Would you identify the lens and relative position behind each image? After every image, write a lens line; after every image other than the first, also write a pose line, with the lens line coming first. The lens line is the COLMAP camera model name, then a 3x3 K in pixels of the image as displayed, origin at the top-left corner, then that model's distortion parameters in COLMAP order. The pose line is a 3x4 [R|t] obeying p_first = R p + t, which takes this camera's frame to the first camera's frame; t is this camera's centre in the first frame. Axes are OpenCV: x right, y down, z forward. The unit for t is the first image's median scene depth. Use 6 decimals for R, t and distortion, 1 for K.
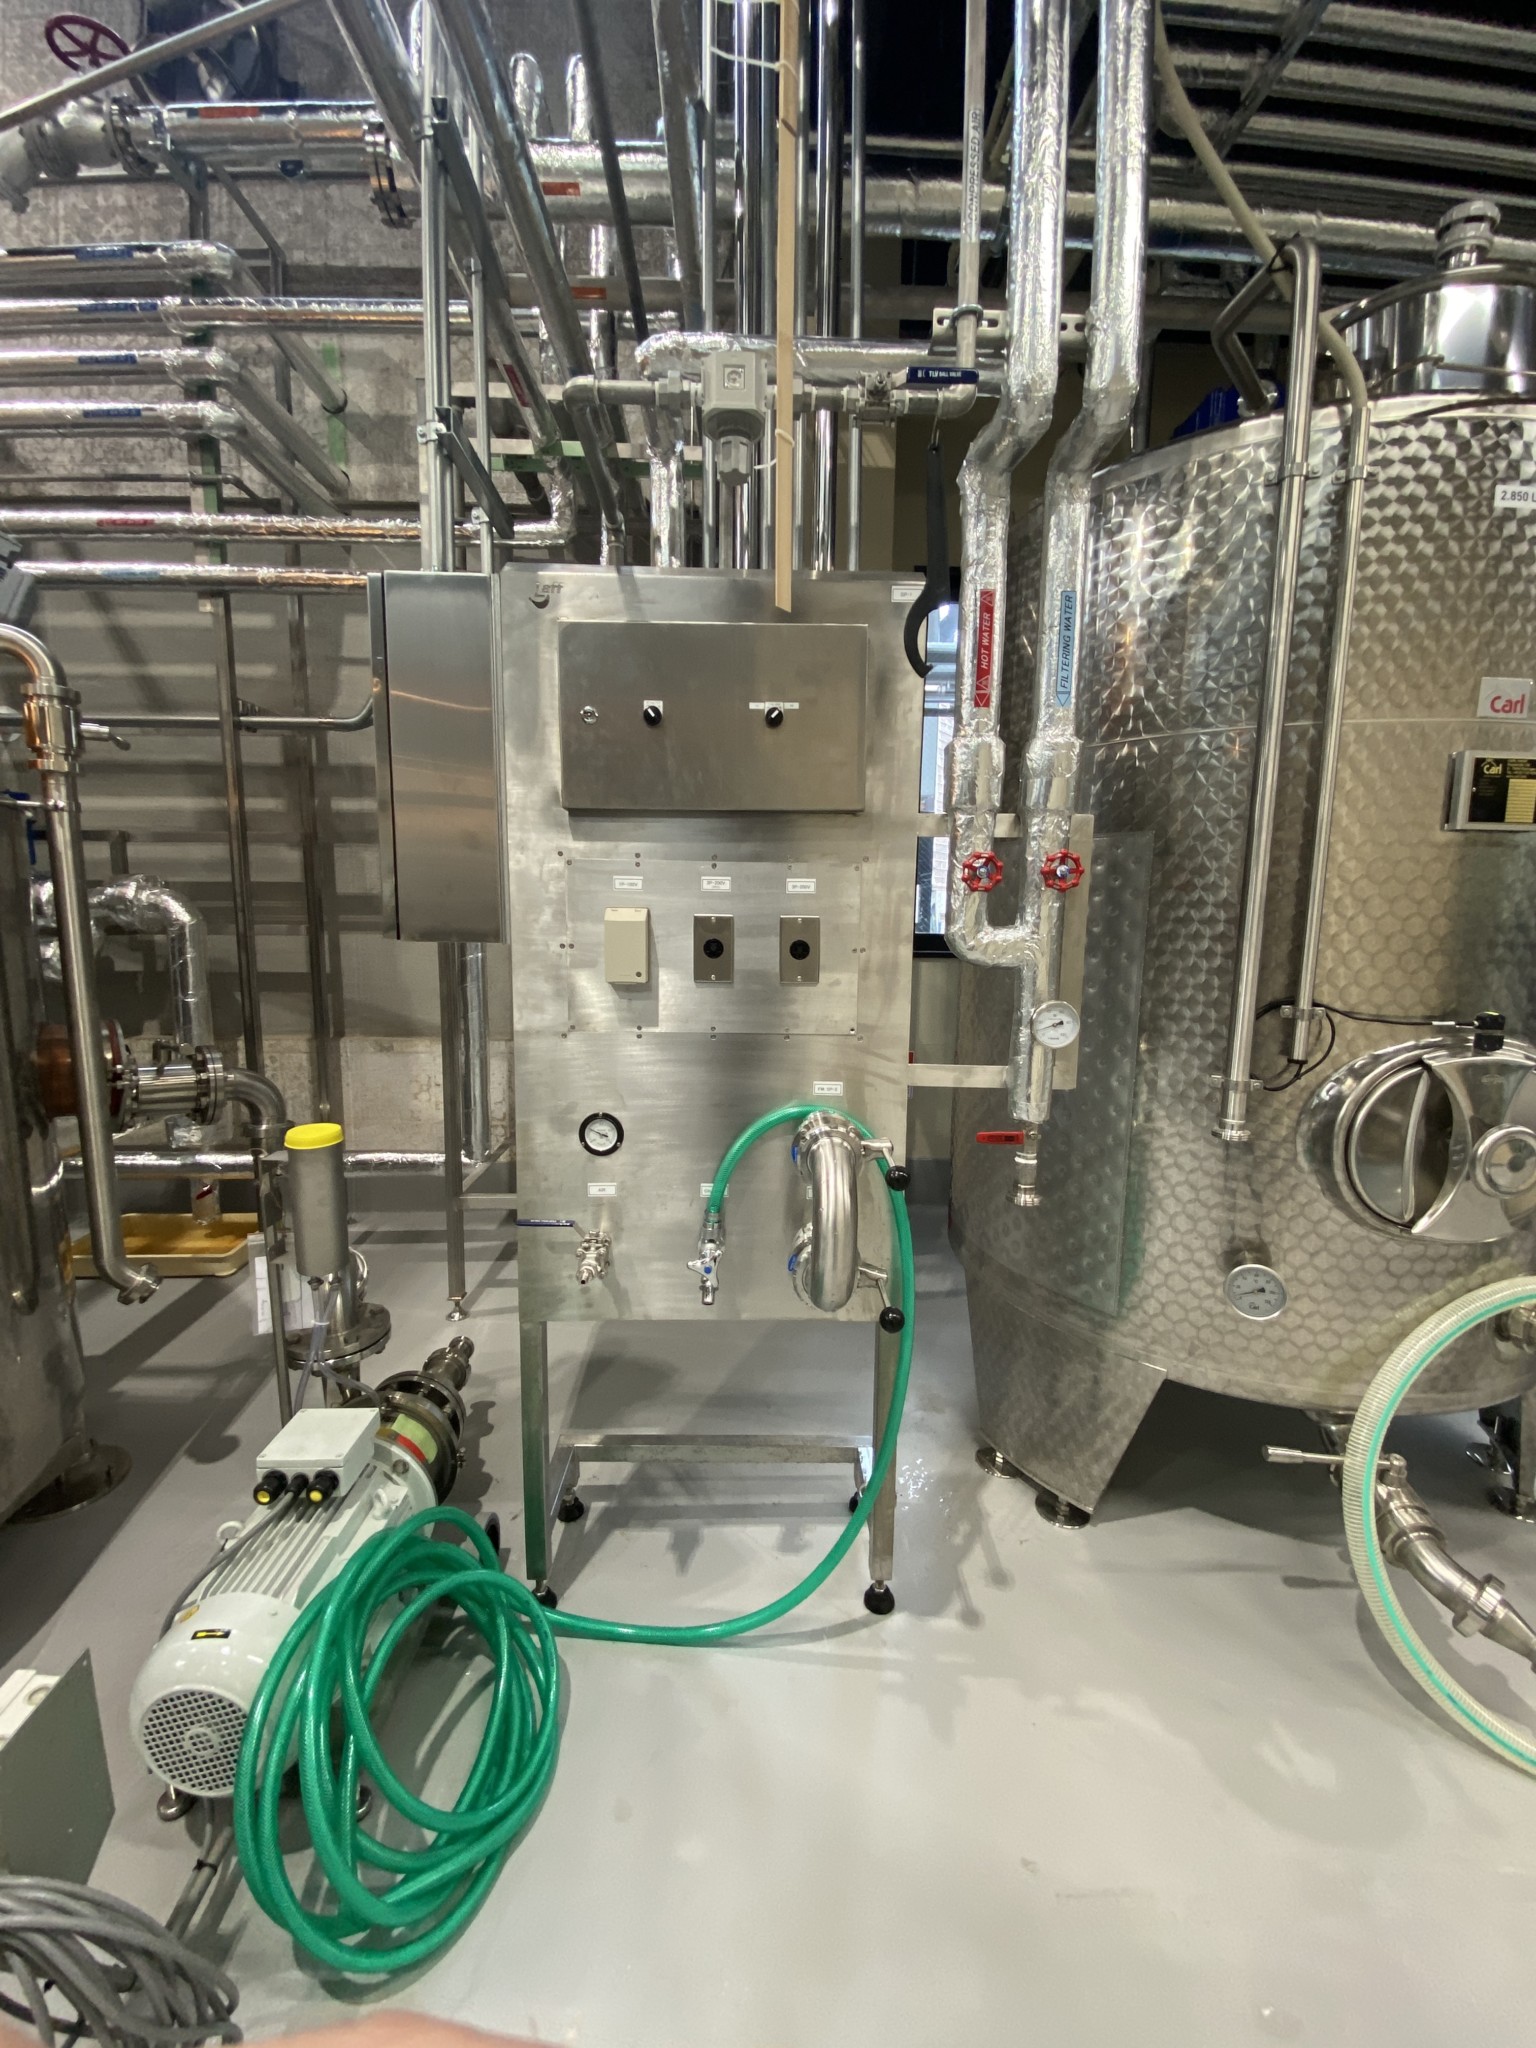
lens RADIAL K [[831.1, 0, 776.1], [0, 831.1, 1019.7], [0, 0, 1]] dist [0.022062, -0.021275]
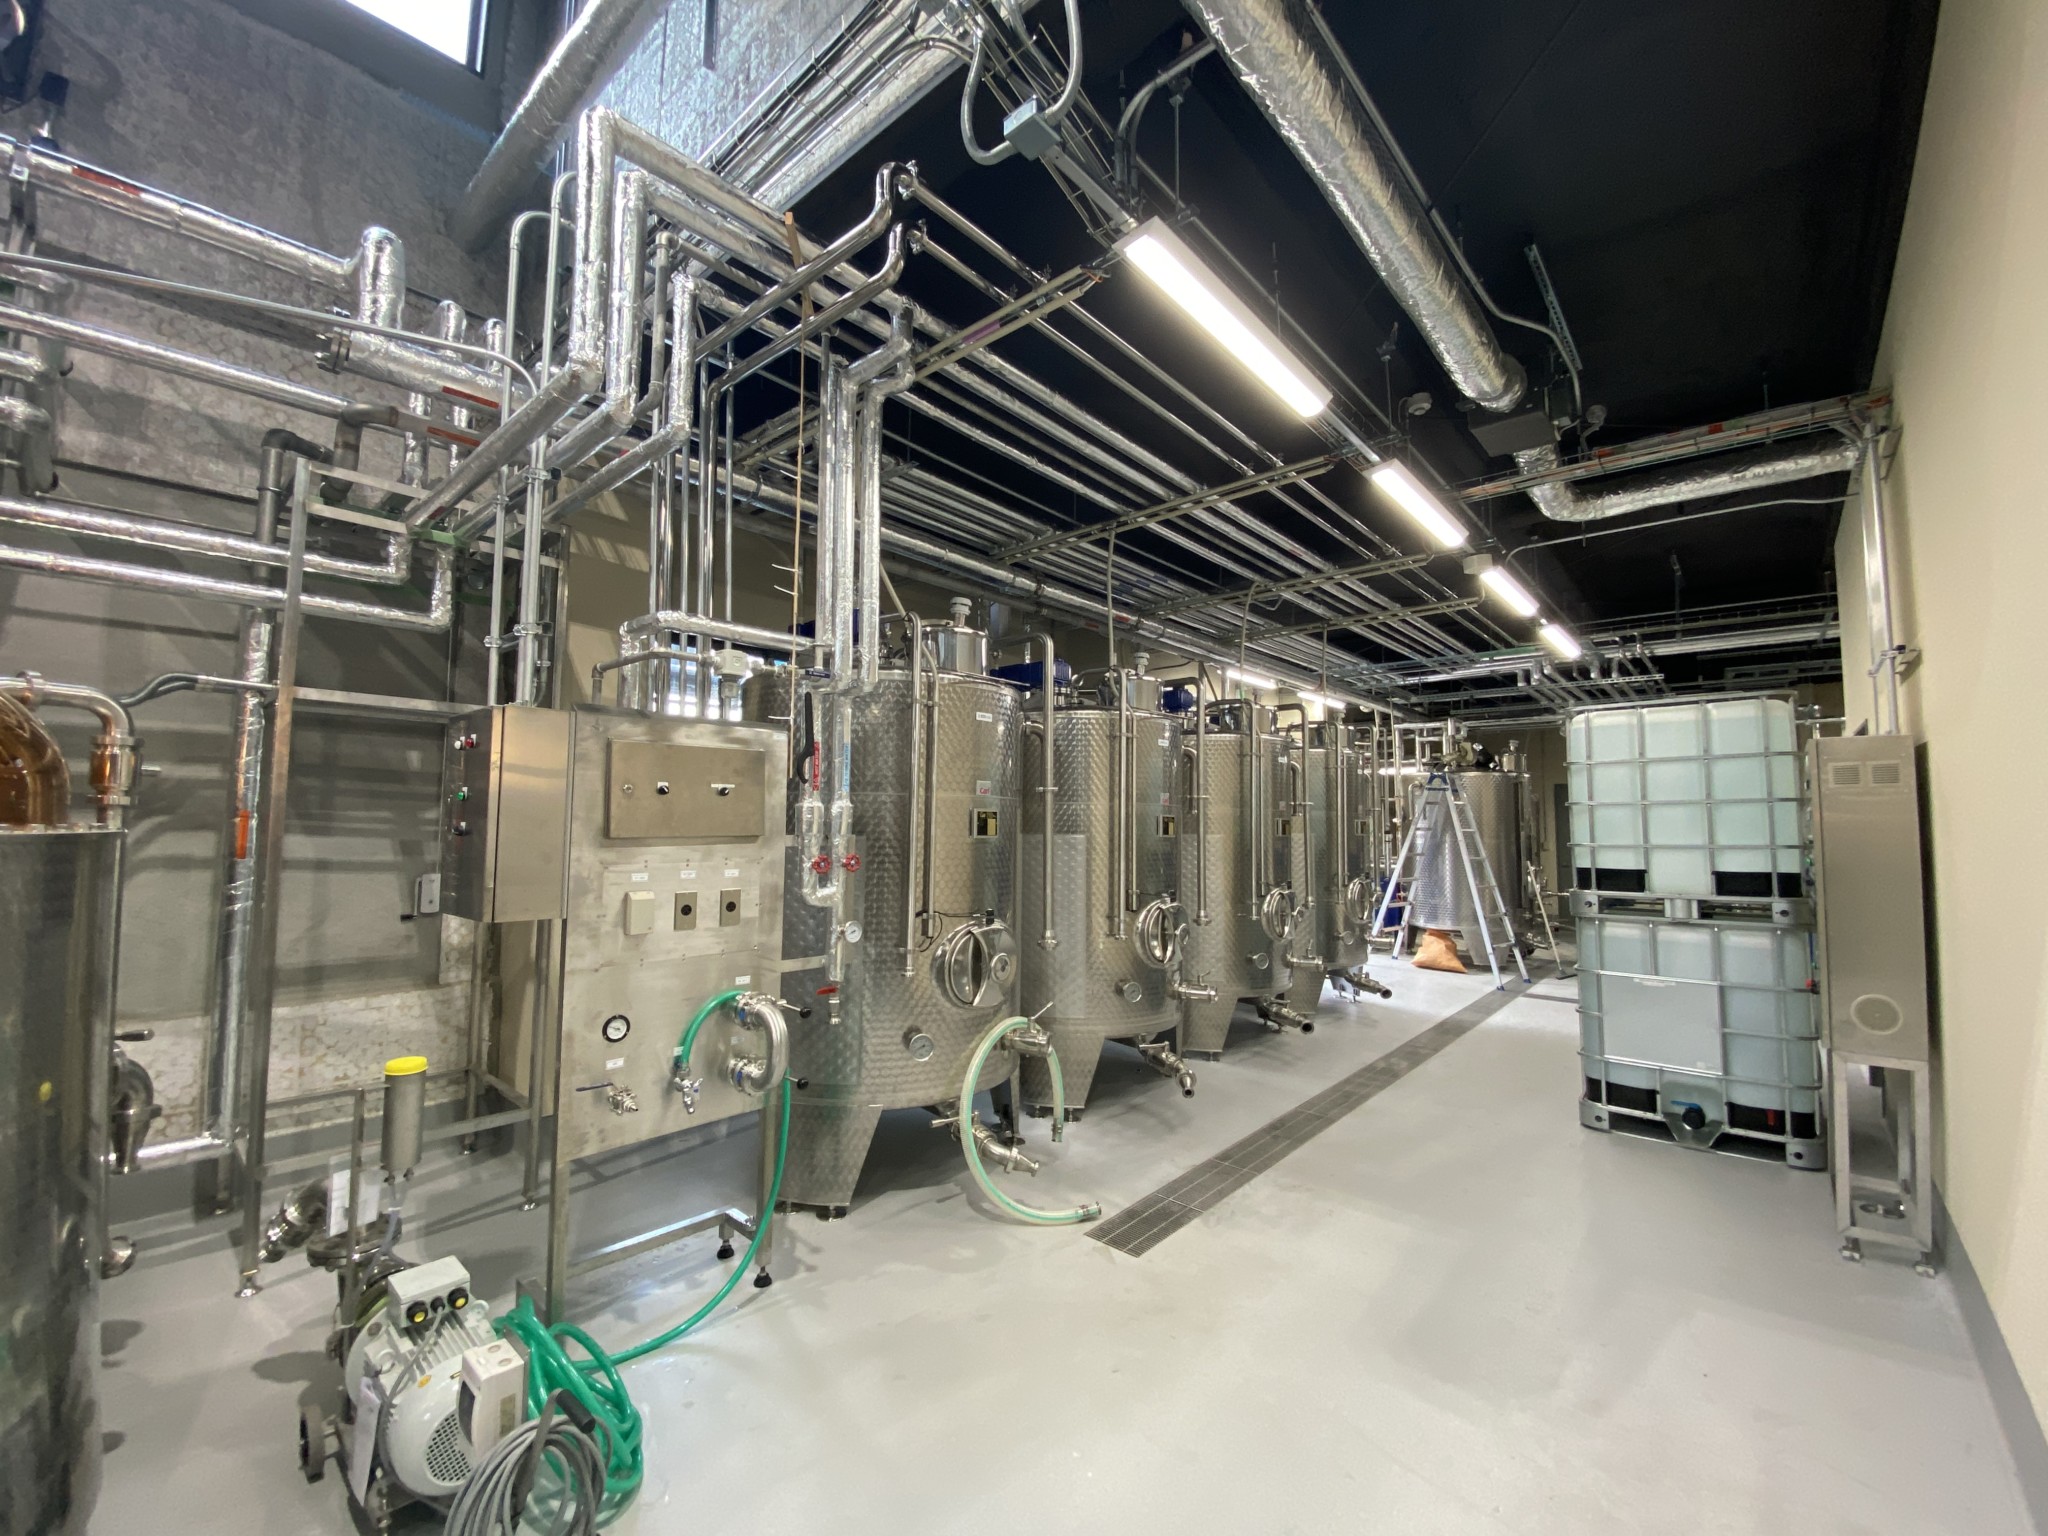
lens RADIAL K [[831.1, 0, 1019.6], [0, 831.1, 763.6], [0, 0, 1]] dist [0.022062, -0.021275]
pose [[0.691190, 0.042647, 0.721413, -0.839358], [0.097643, 0.983592, -0.151697, -0.047247], [-0.716046, 0.175292, 0.675685, -0.771429]]
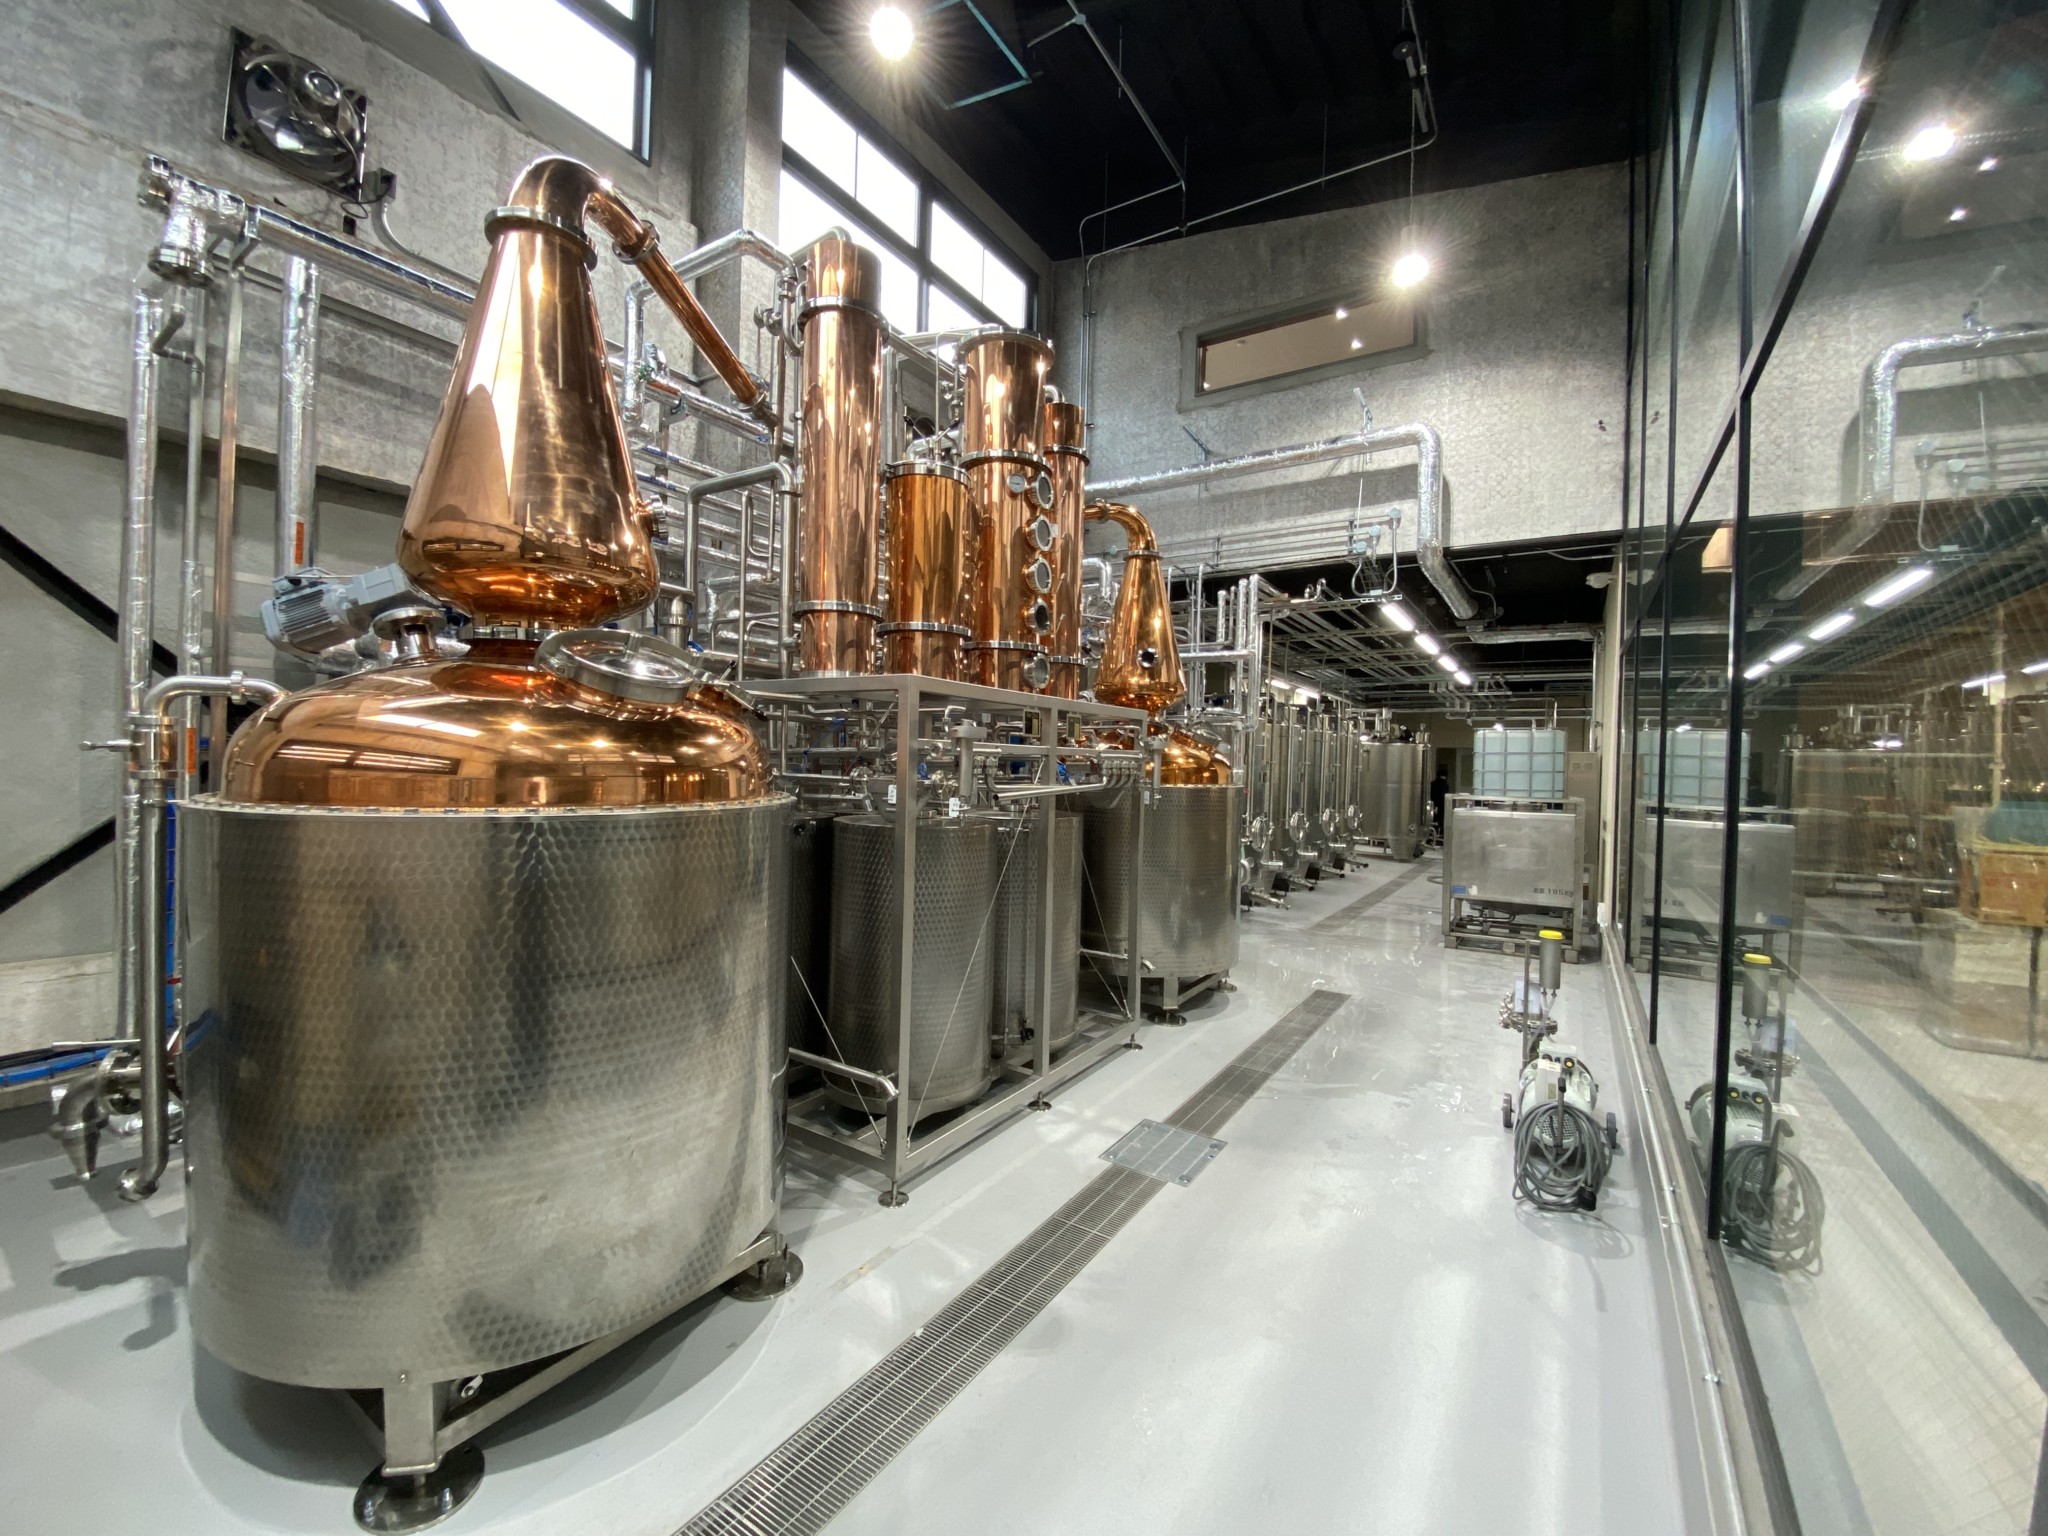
lens RADIAL K [[828.6, 0, 1018.1], [0, 828.6, 764.5], [0, 0, 1]] dist [0.023073, -0.020785]
pose [[0.584275, -0.000377, 0.811556, -4.944210], [0.089297, 0.993958, -0.063827, -0.115054], [-0.806628, 0.109762, 0.580778, -1.076354]]
